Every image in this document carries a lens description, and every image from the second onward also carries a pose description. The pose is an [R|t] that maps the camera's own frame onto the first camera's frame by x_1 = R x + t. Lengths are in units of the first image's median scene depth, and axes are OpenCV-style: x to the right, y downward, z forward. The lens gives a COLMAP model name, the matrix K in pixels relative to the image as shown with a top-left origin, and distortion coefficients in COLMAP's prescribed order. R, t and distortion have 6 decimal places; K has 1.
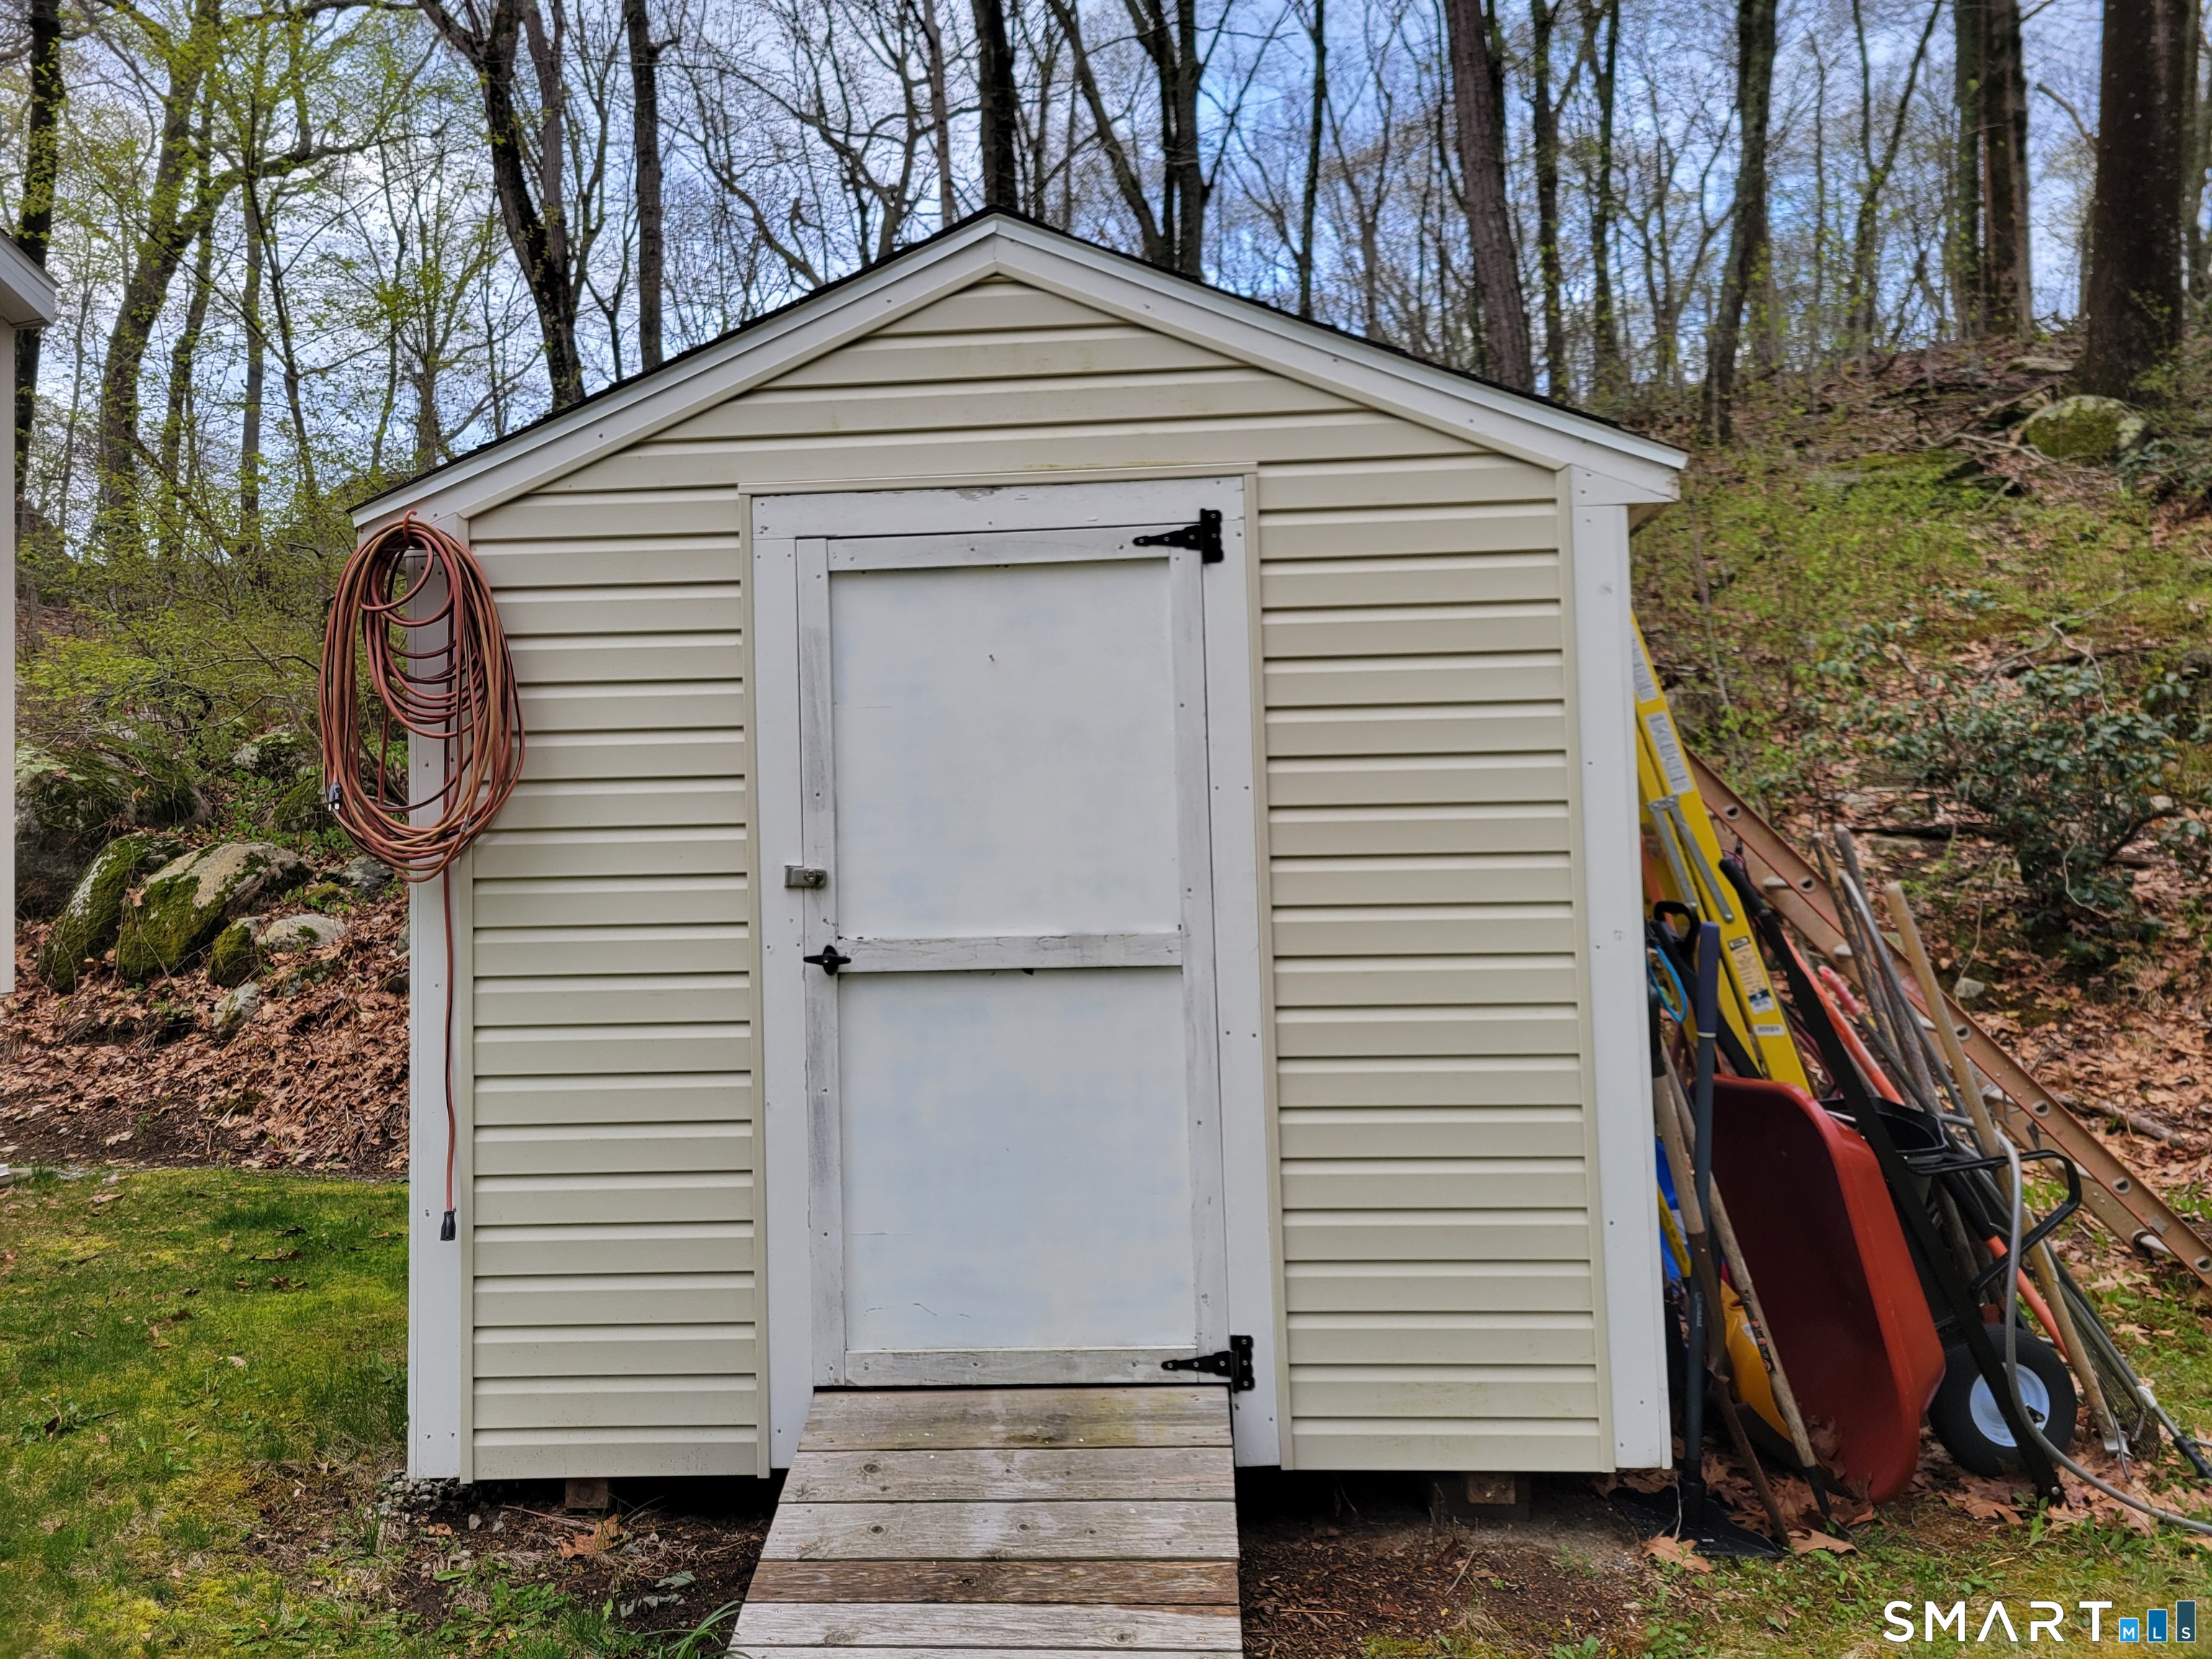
lens RADIAL K [[1598.0, 0, 1106.0], [0, 1598.0, 829.5], [0, 0, 1]] dist [0.005314, 0.000929]
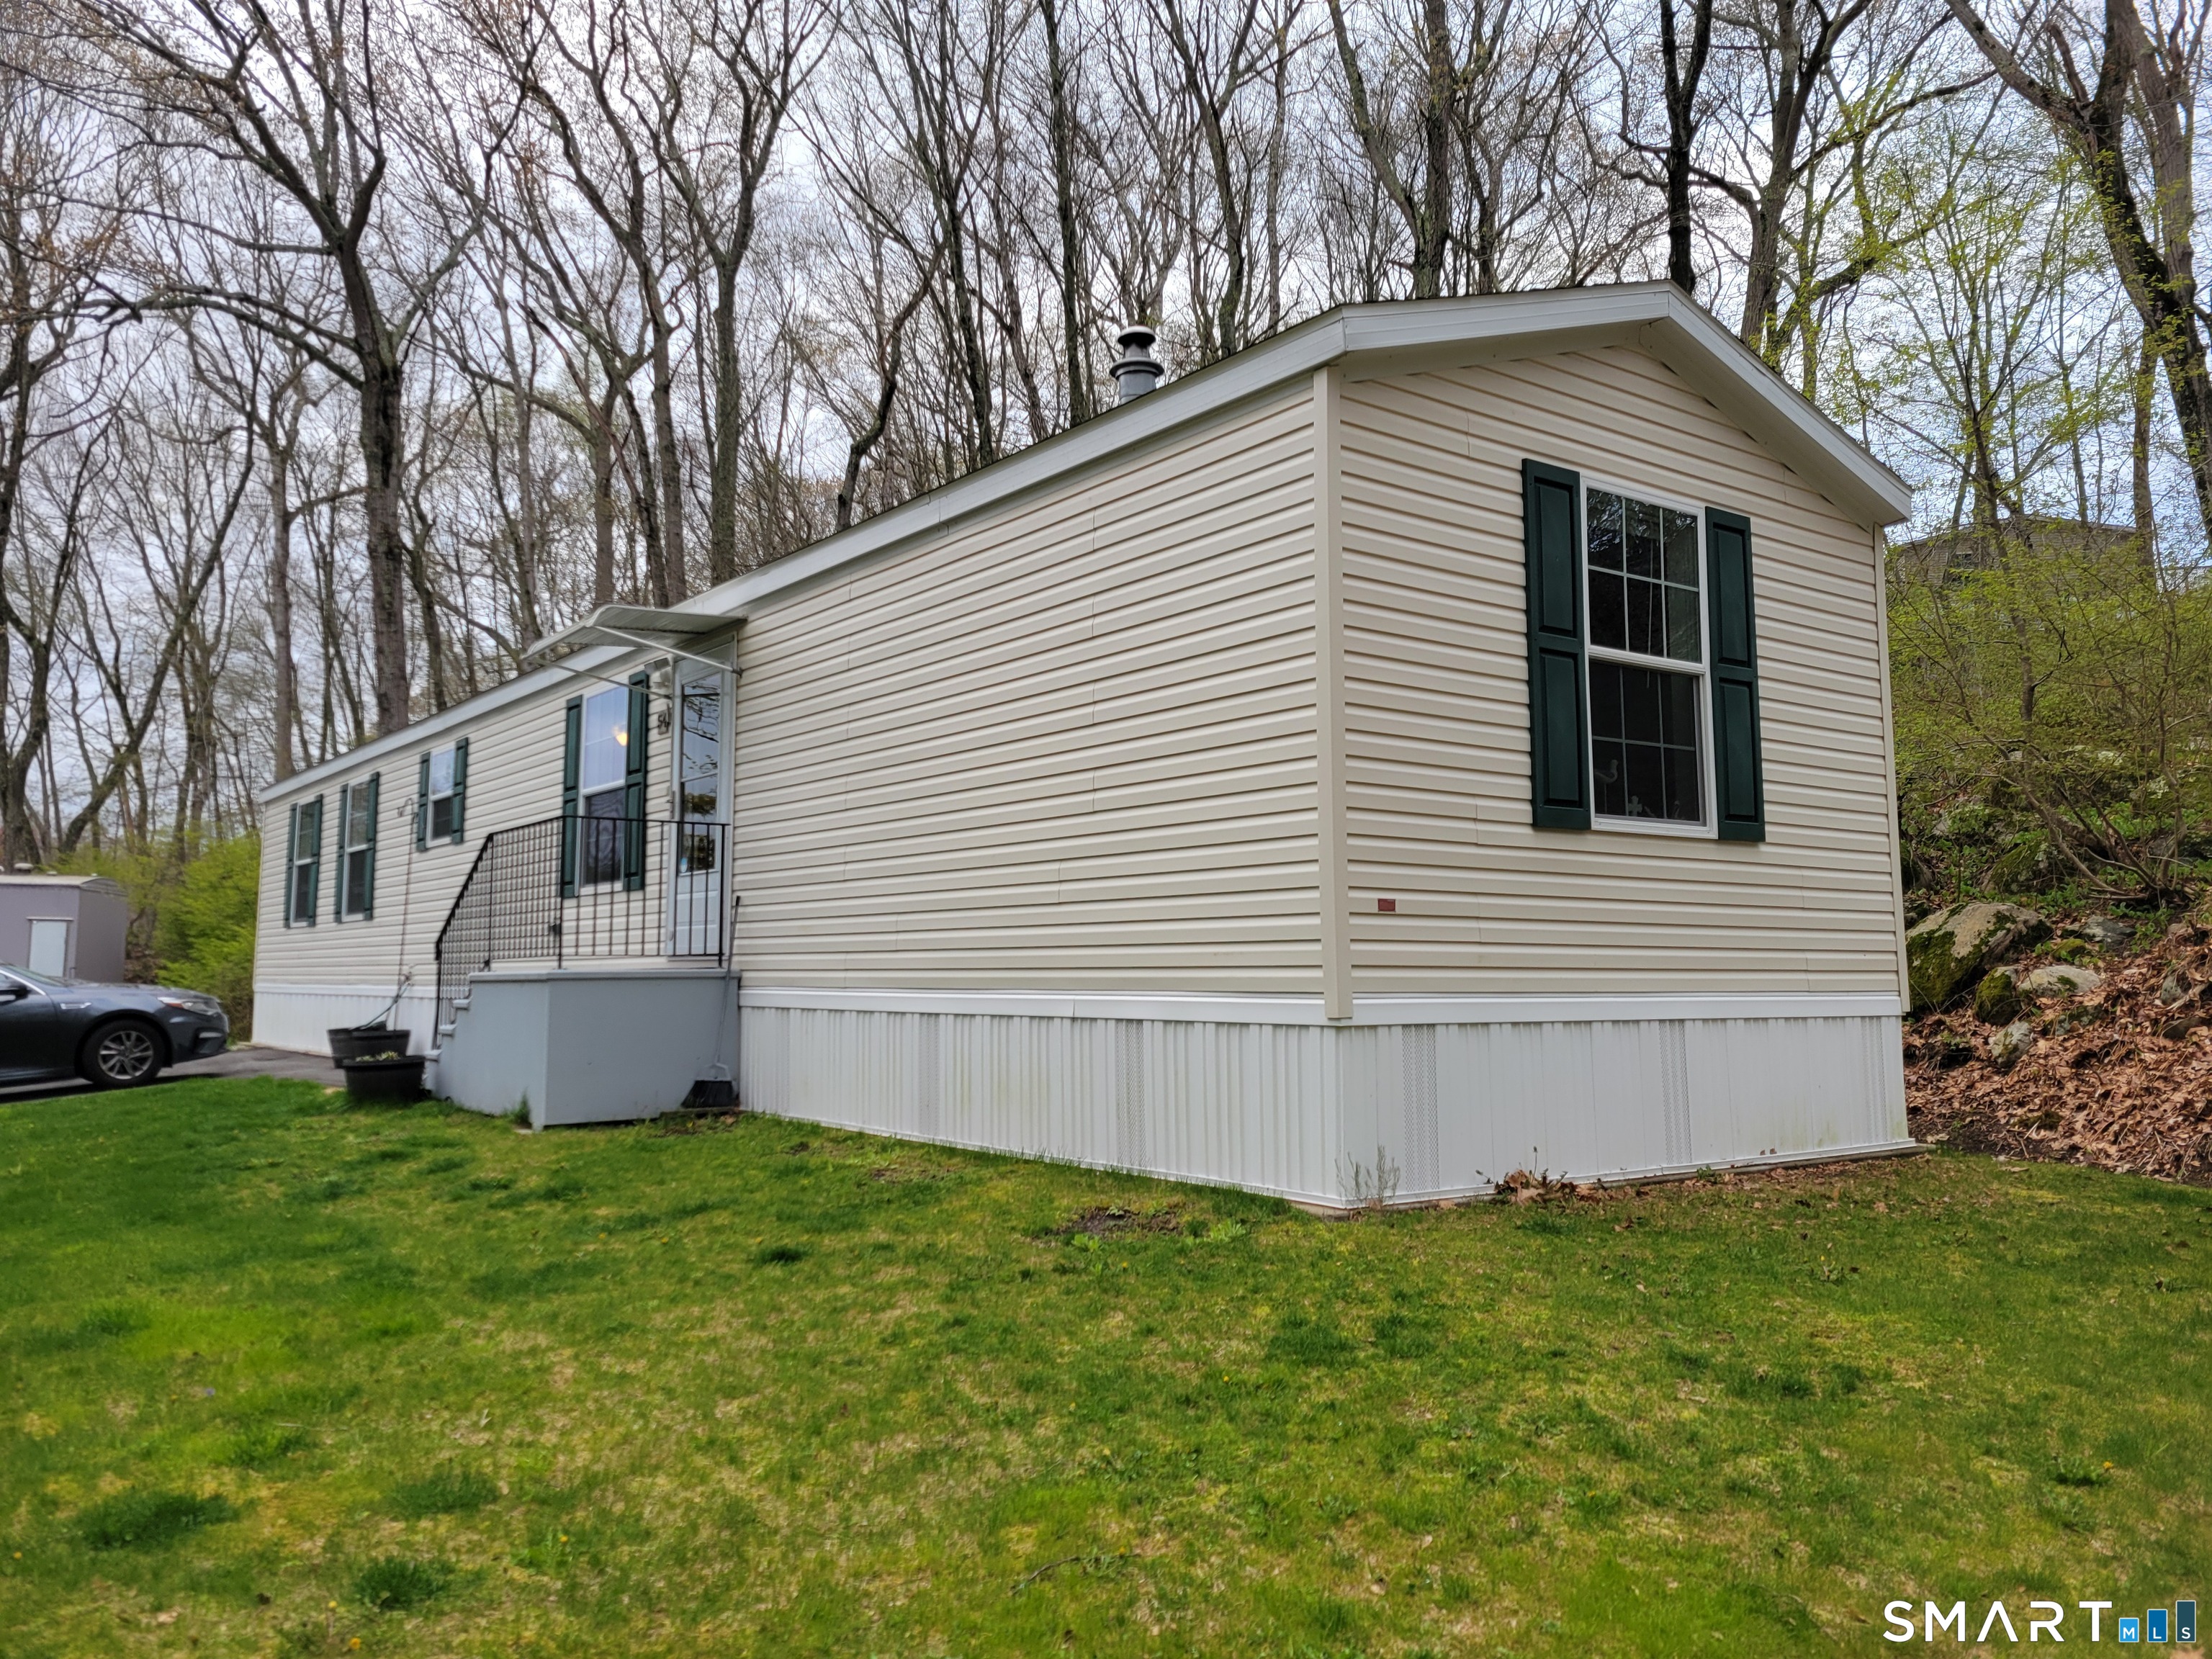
lens RADIAL K [[1598.0, 0, 1106.0], [0, 1598.0, 829.5], [0, 0, 1]] dist [0.005314, 0.000929]
pose [[0.628562, -0.037017, -0.776878, -0.040626], [0.004403, 0.999020, -0.044039, 0.003841], [0.777747, 0.024261, 0.628109, -0.262636]]
